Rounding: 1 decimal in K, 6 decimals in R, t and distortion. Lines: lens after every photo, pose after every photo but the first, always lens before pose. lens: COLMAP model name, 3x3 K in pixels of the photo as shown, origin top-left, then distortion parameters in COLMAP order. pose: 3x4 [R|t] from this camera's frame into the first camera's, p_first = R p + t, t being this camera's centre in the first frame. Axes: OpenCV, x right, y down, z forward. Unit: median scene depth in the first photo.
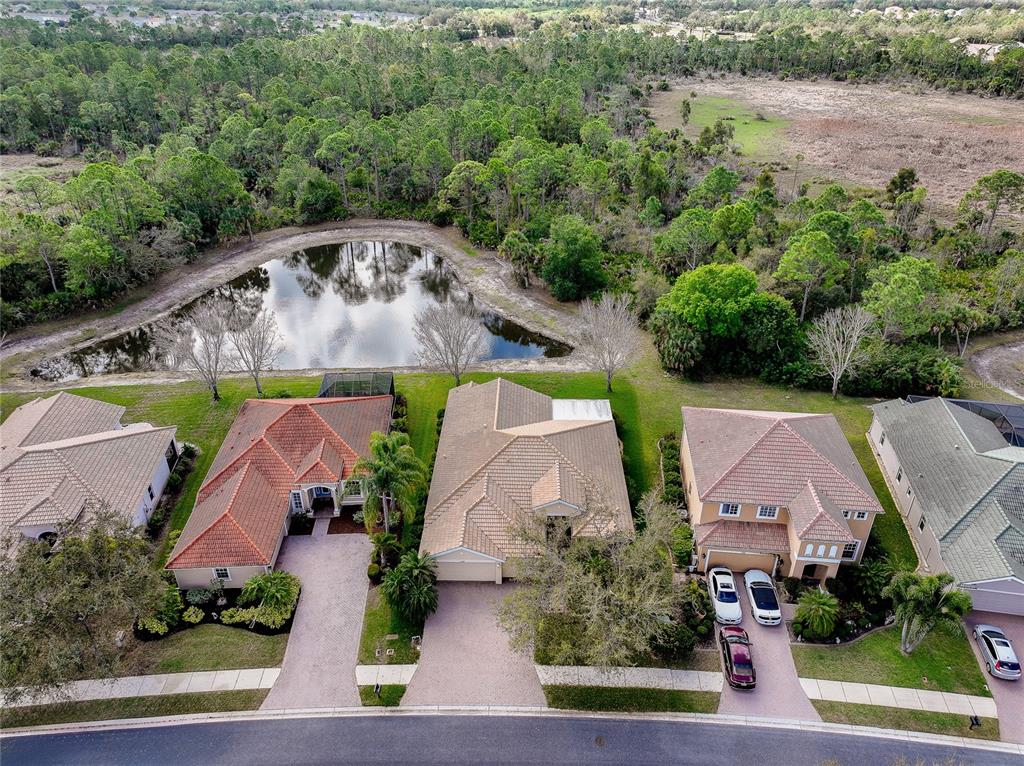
lens RADIAL K [[731.1, 0, 512.0], [0, 731.1, 383.0], [0, 0, 1]] dist [-0.002265, 0.027852]
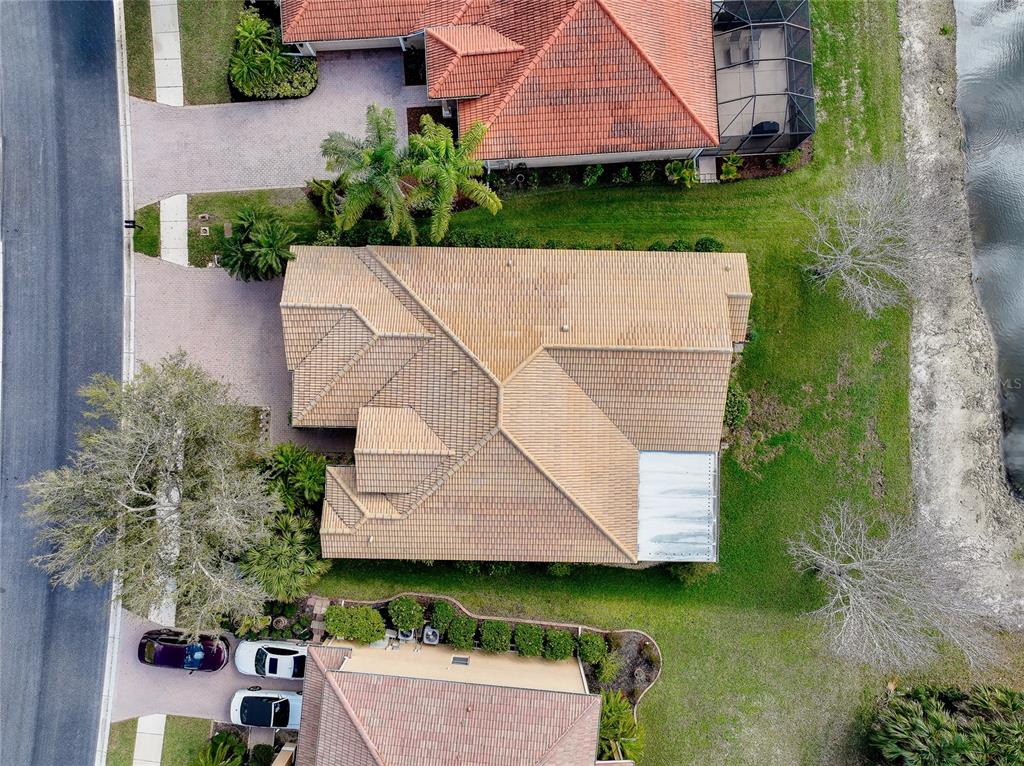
lens RADIAL K [[731.1, 0, 512.0], [0, 731.1, 383.0], [0, 0, 1]] dist [-0.002265, 0.027852]
pose [[0.002784, 0.999940, -0.010595, 0.010269], [-0.498546, 0.010572, 0.866799, -0.365940], [0.866859, 0.002868, 0.498545, 0.625054]]
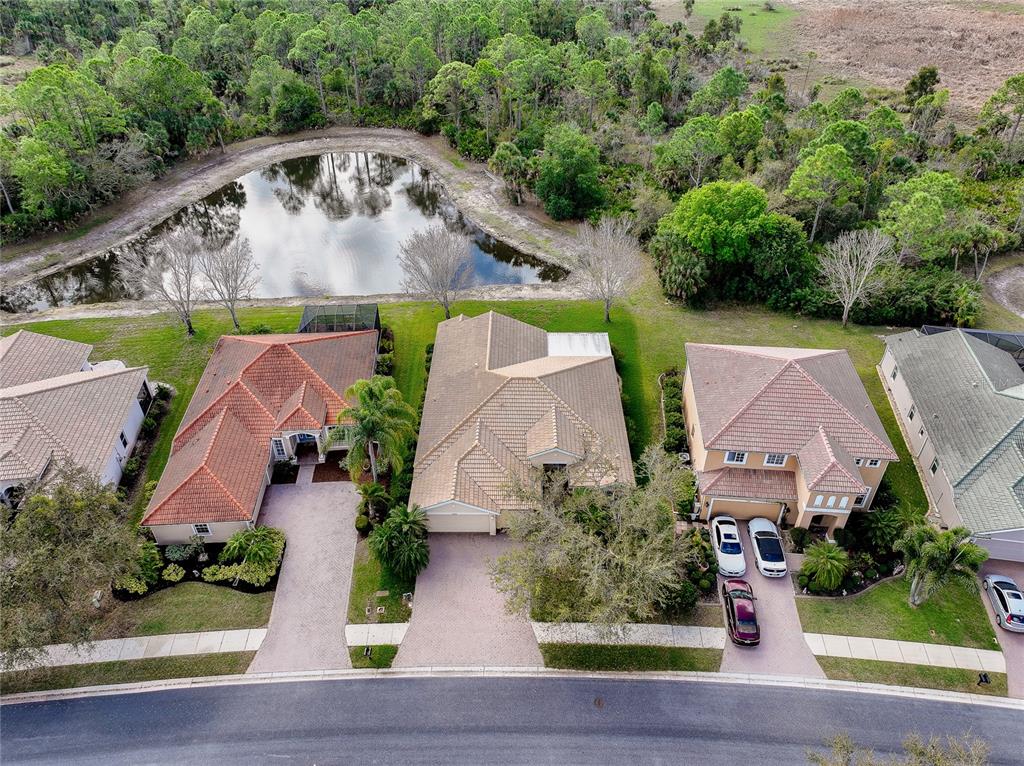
lens RADIAL K [[731.1, 0, 512.0], [0, 731.1, 383.0], [0, 0, 1]] dist [-0.002265, 0.027852]
pose [[0.999918, -0.008545, 0.009560, -0.000367], [0.007252, 0.991759, 0.127910, -0.035157], [-0.010574, -0.127831, 0.991740, 0.057954]]
